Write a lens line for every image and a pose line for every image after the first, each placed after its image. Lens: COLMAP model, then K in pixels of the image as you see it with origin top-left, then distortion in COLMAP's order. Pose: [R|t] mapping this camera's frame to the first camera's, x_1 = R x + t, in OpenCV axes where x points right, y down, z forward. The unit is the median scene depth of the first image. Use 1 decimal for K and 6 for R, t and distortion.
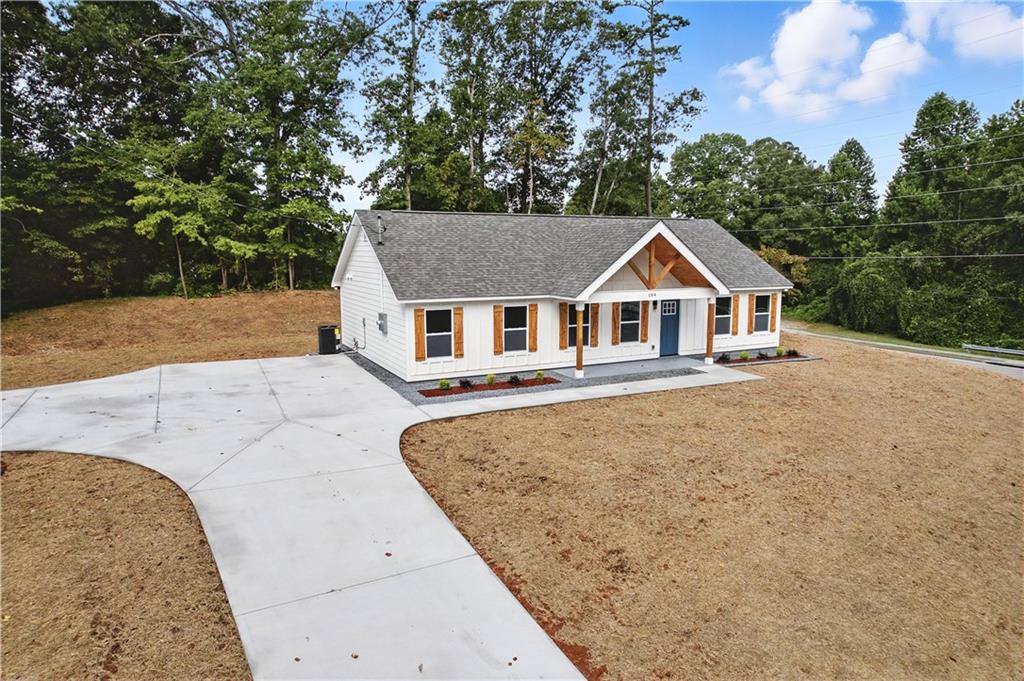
lens RADIAL K [[645.4, 0, 512.0], [0, 645.4, 340.5], [0, 0, 1]] dist [-0.023250, 0.003202]
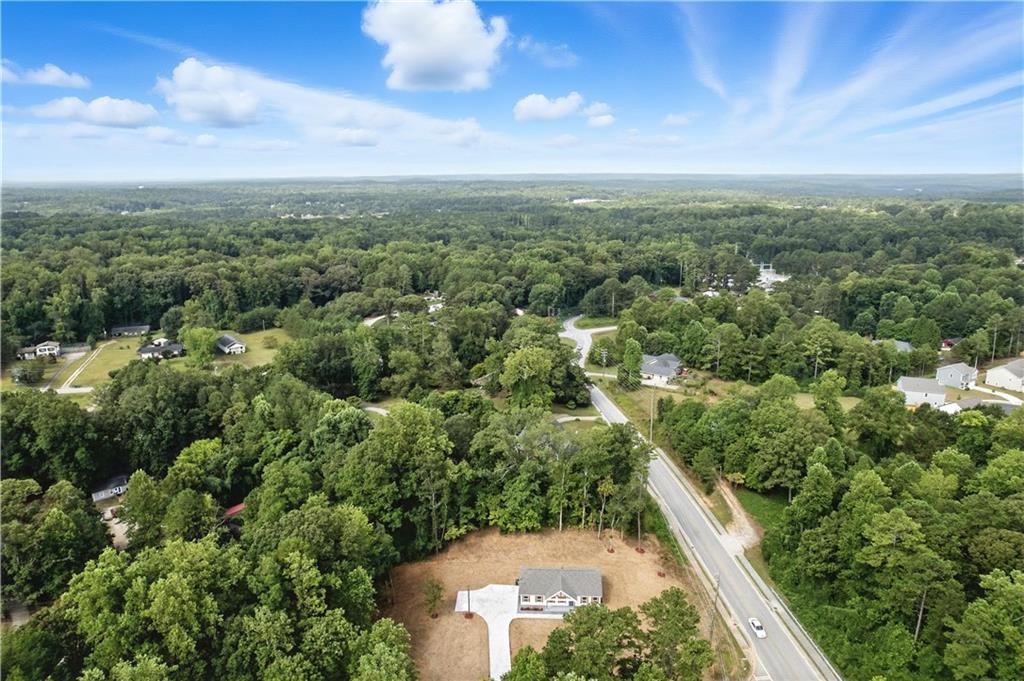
lens RADIAL K [[645.4, 0, 512.0], [0, 645.4, 340.5], [0, 0, 1]] dist [-0.023250, 0.003202]
pose [[0.867270, 0.115884, -0.484162, 2.358261], [-0.061339, 0.989994, 0.127080, -3.082975], [0.494044, -0.080514, 0.865701, -4.055715]]
